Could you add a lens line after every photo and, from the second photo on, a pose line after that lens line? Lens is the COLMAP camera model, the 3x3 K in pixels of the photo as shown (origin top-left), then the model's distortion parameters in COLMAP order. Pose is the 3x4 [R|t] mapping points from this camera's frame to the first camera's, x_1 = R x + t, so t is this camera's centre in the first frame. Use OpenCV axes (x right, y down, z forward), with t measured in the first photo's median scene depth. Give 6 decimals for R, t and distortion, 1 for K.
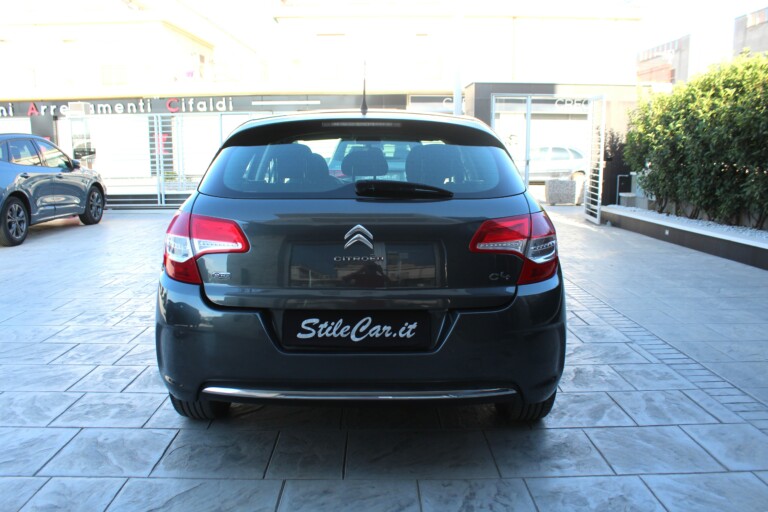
lens RADIAL K [[651.0, 0, 389.5], [0, 651.0, 256.9], [0, 0, 1]] dist [-0.145709, 0.112467]
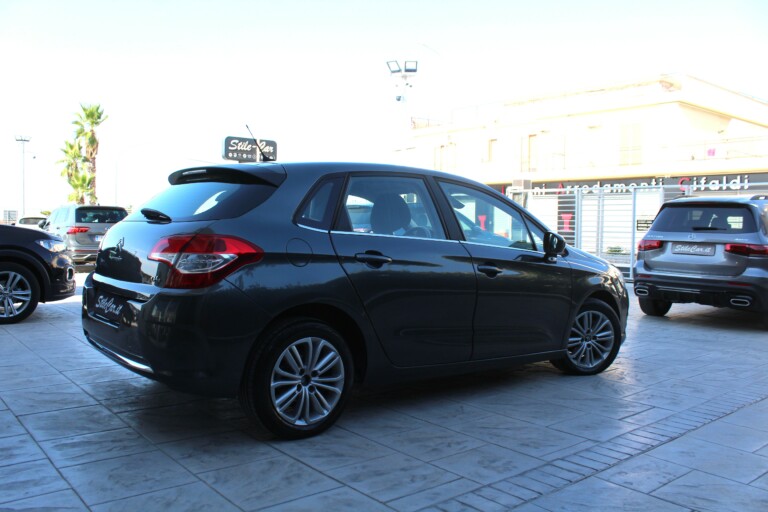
lens RADIAL K [[651.0, 0, 389.5], [0, 651.0, 256.9], [0, 0, 1]] dist [-0.145709, 0.112467]
pose [[0.639287, 0.047777, -0.767483, 0.938457], [-0.146644, 0.987326, -0.060687, -0.002594], [0.754856, 0.151343, 0.638191, 0.342493]]
